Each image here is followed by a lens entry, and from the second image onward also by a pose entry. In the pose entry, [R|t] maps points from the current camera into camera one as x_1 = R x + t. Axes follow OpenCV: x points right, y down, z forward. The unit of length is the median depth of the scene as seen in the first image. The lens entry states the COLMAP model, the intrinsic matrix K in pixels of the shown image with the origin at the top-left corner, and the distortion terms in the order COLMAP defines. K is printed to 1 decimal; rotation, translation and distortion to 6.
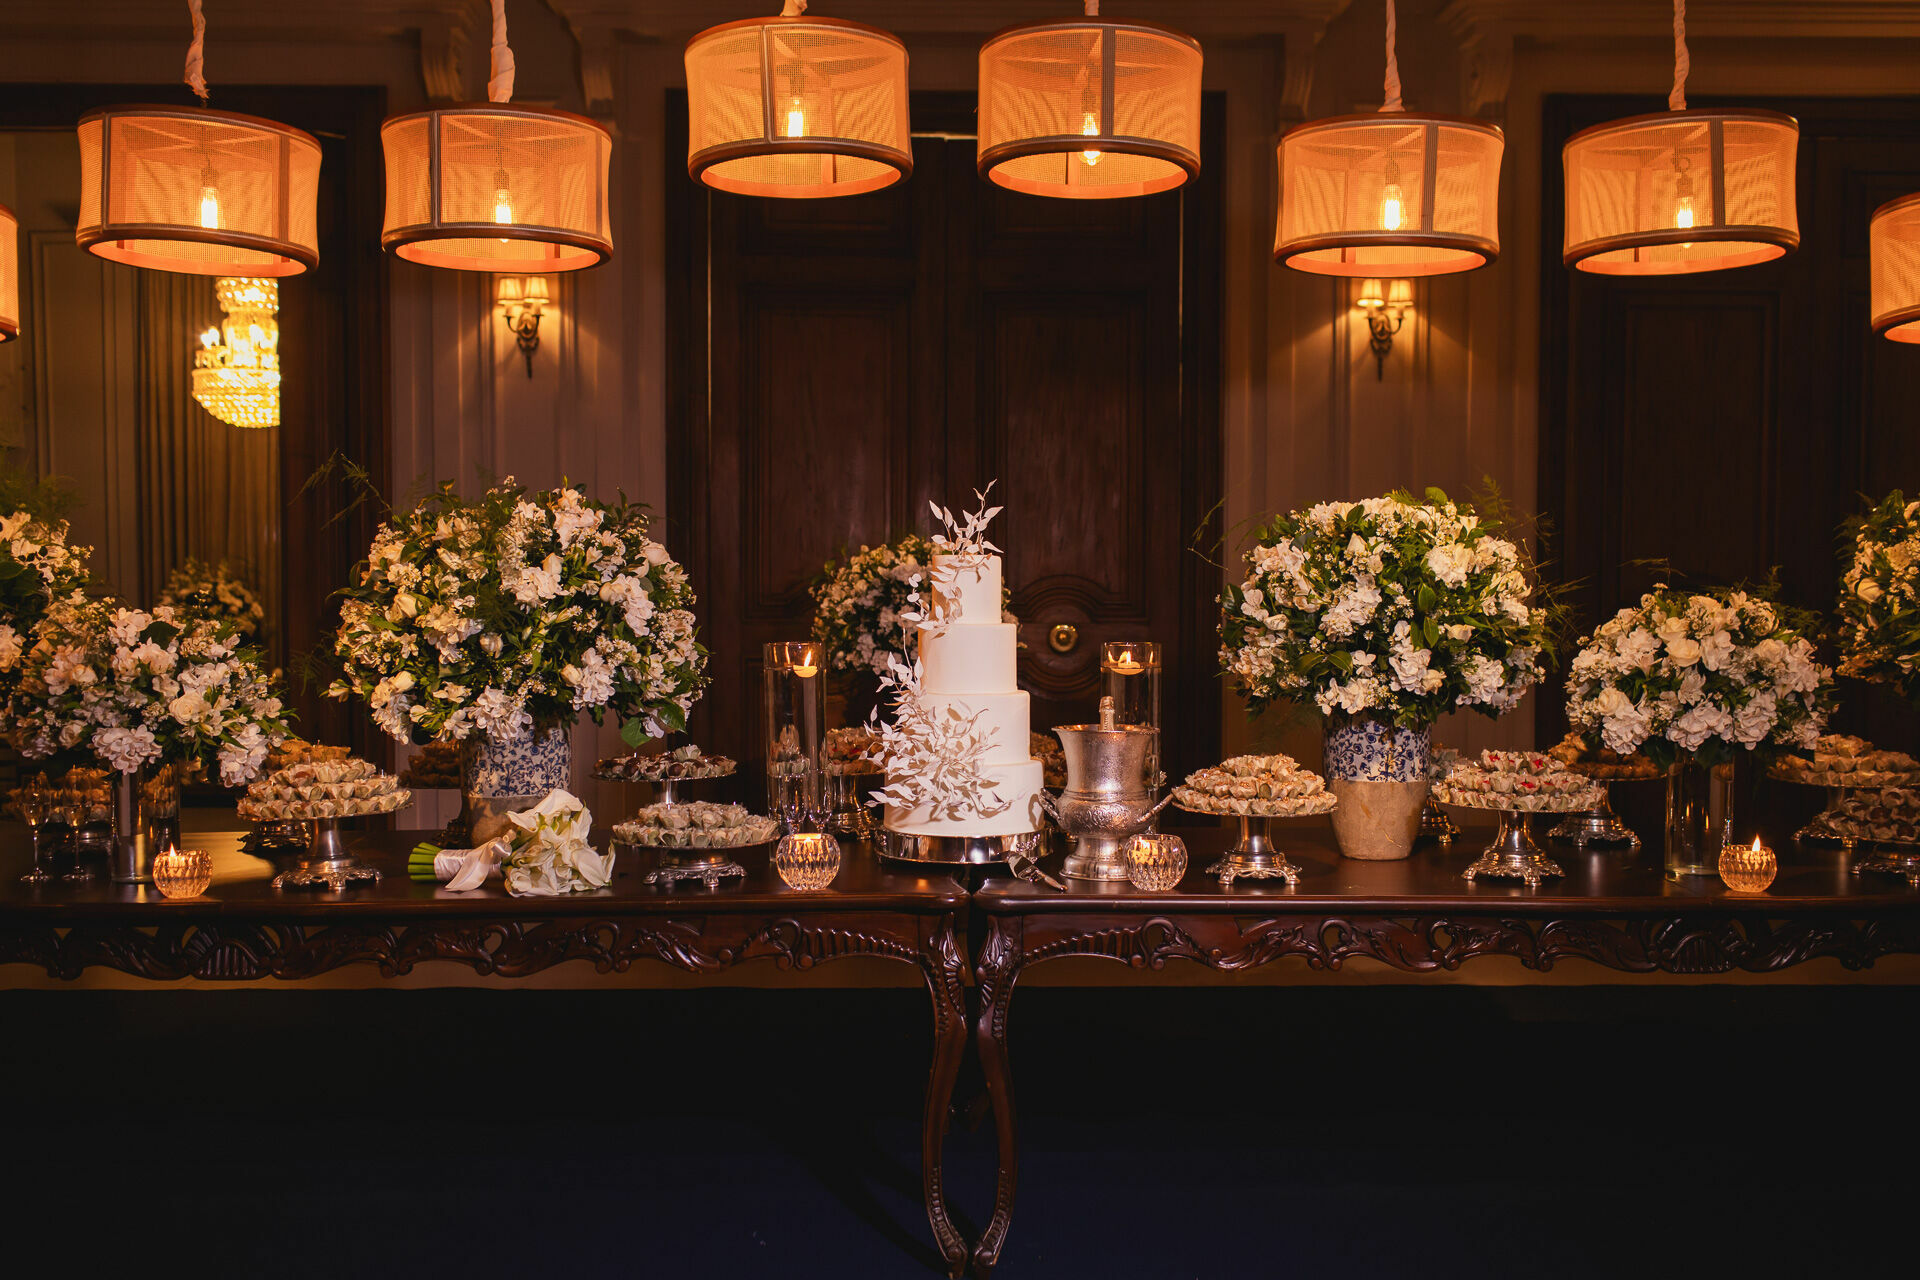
lens RADIAL K [[1848.7, 0, 965.9], [0, 1848.7, 637.9], [0, 0, 1]] dist [0.003851, 0.006845]
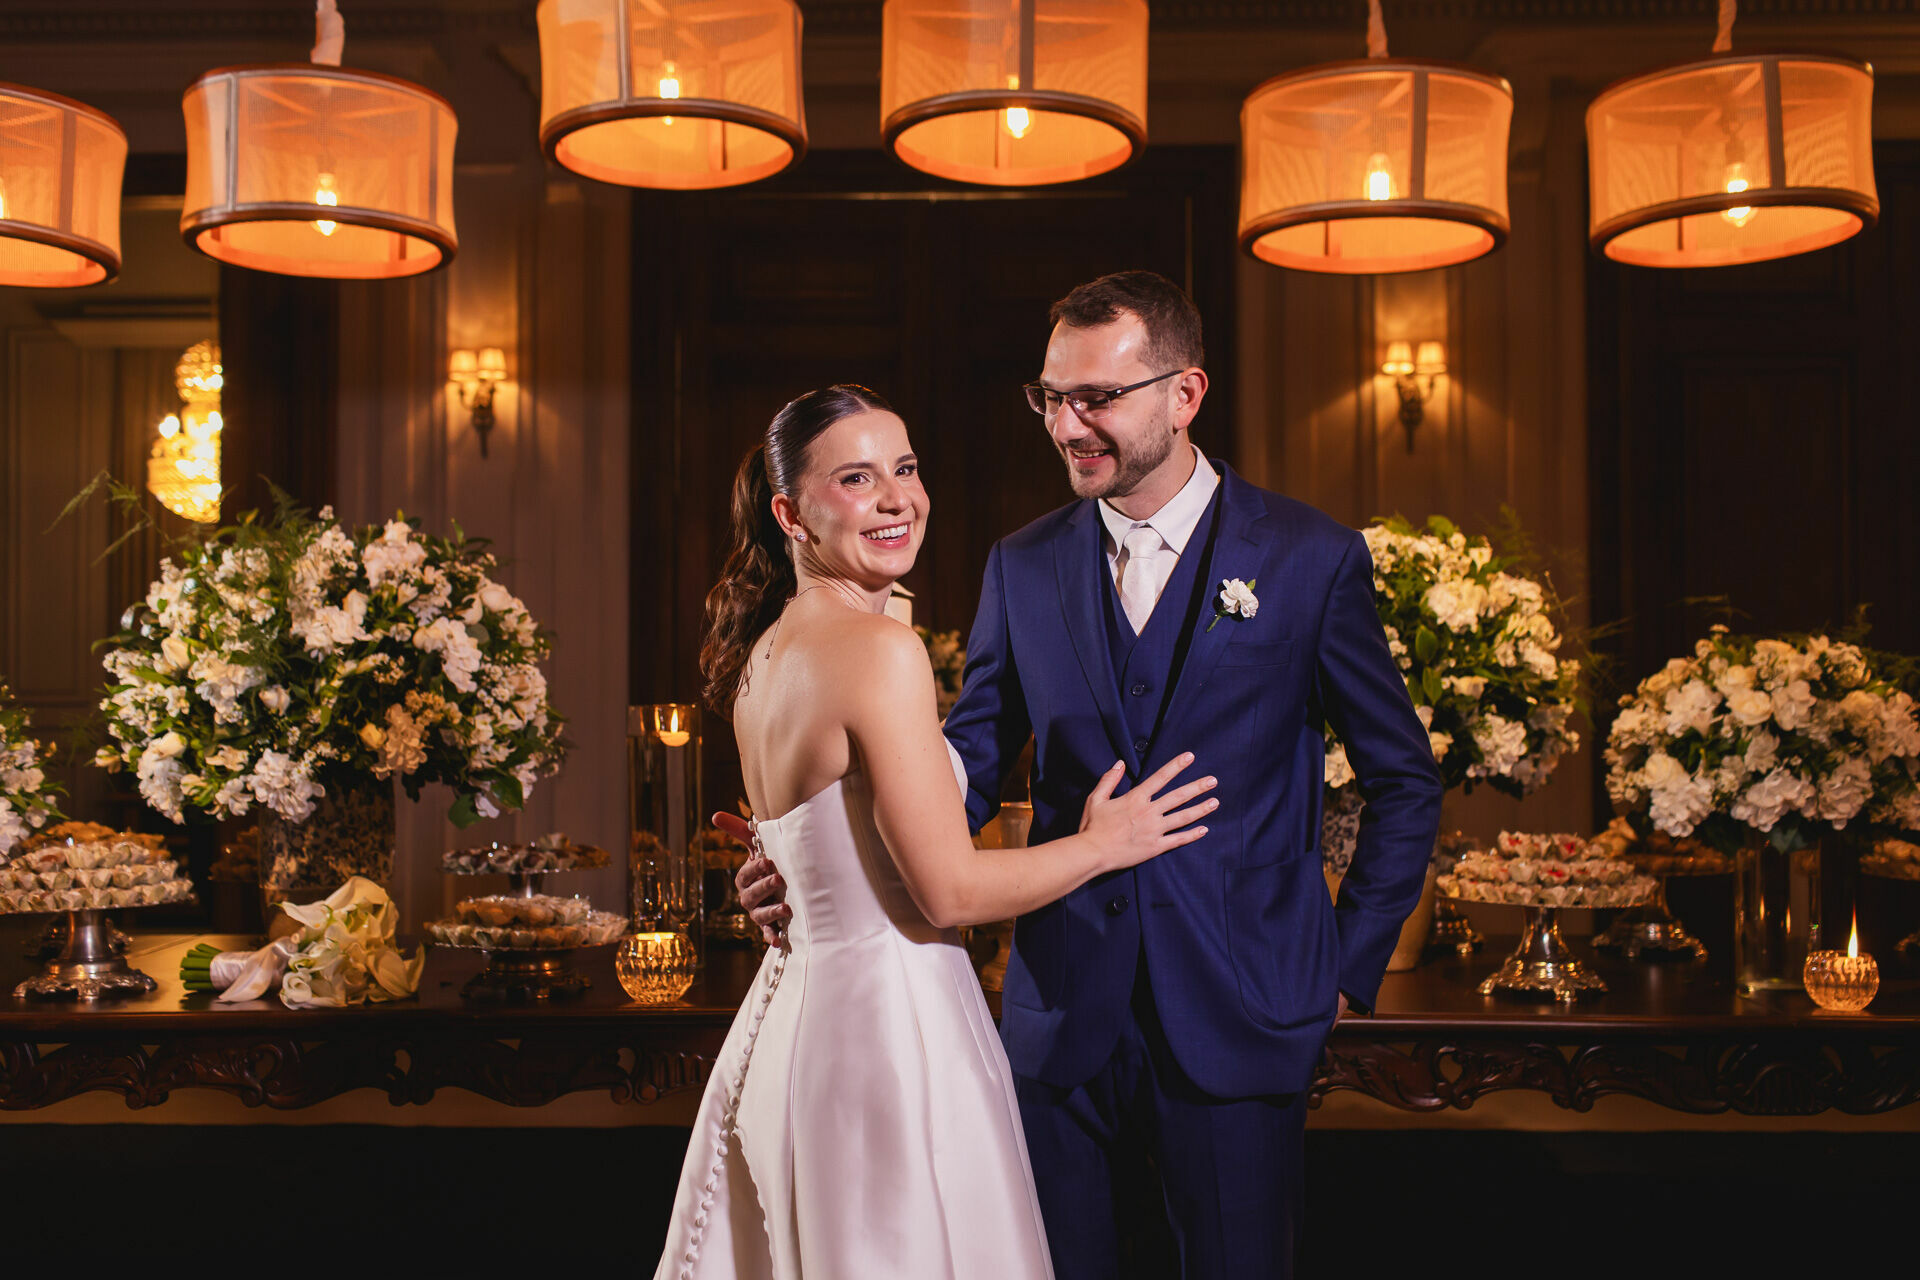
lens RADIAL K [[1831.5, 0, 955.4], [0, 1831.5, 649.8], [0, 0, 1]] dist [0.005652, -0.005894]
pose [[0.998923, -0.004303, -0.046196, 0.080079], [0.001116, 0.997632, -0.068773, 0.036322], [0.046383, 0.068647, 0.996562, 0.189535]]
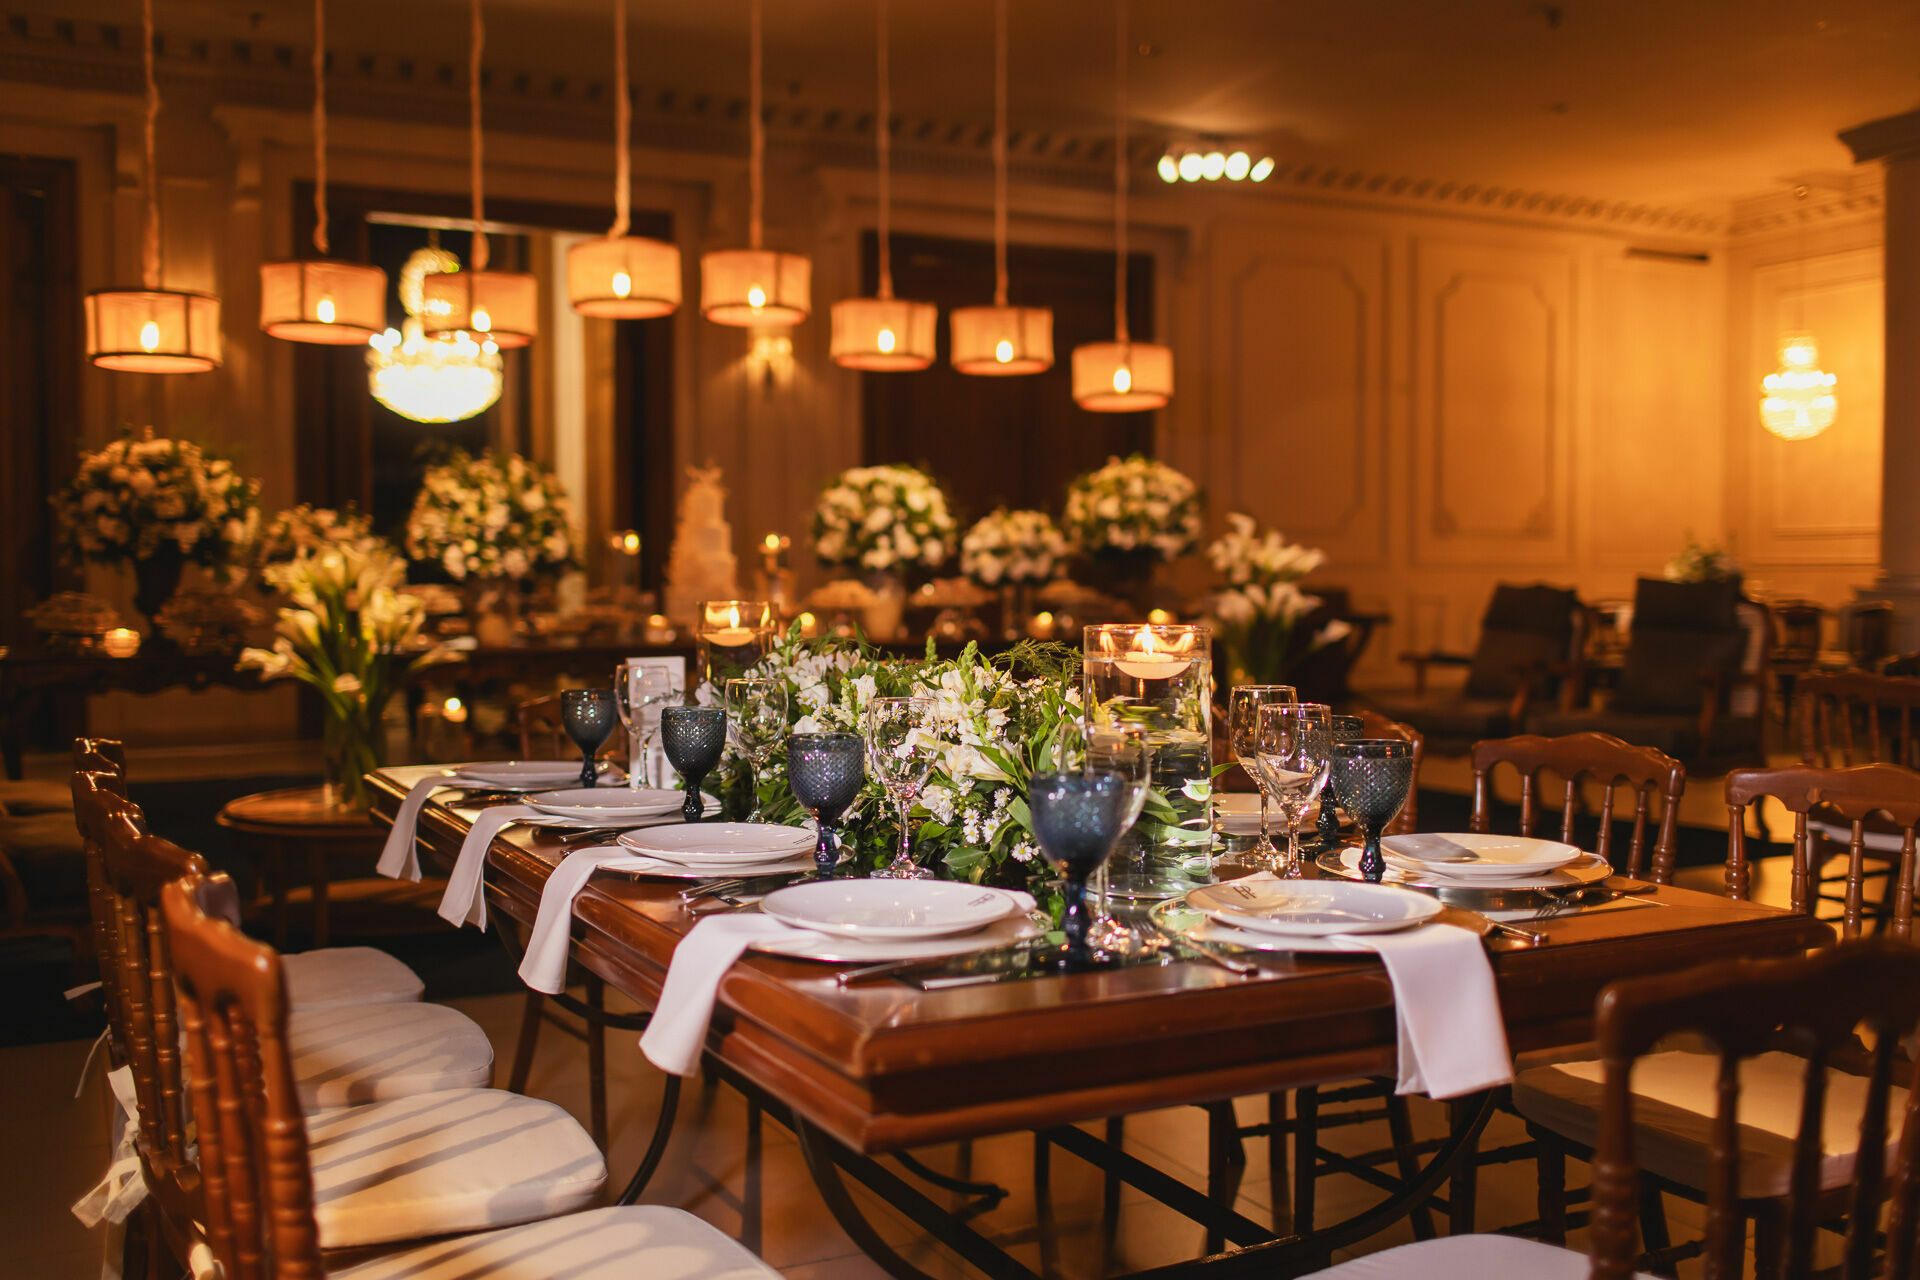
lens RADIAL K [[1831.5, 0, 955.4], [0, 1831.5, 649.8], [0, 0, 1]] dist [0.005652, -0.005894]
pose [[0.902864, -0.022403, 0.429341, -0.667877], [0.018111, 0.999737, 0.014081, 0.114049], [-0.429544, -0.004937, 0.903033, -1.052091]]
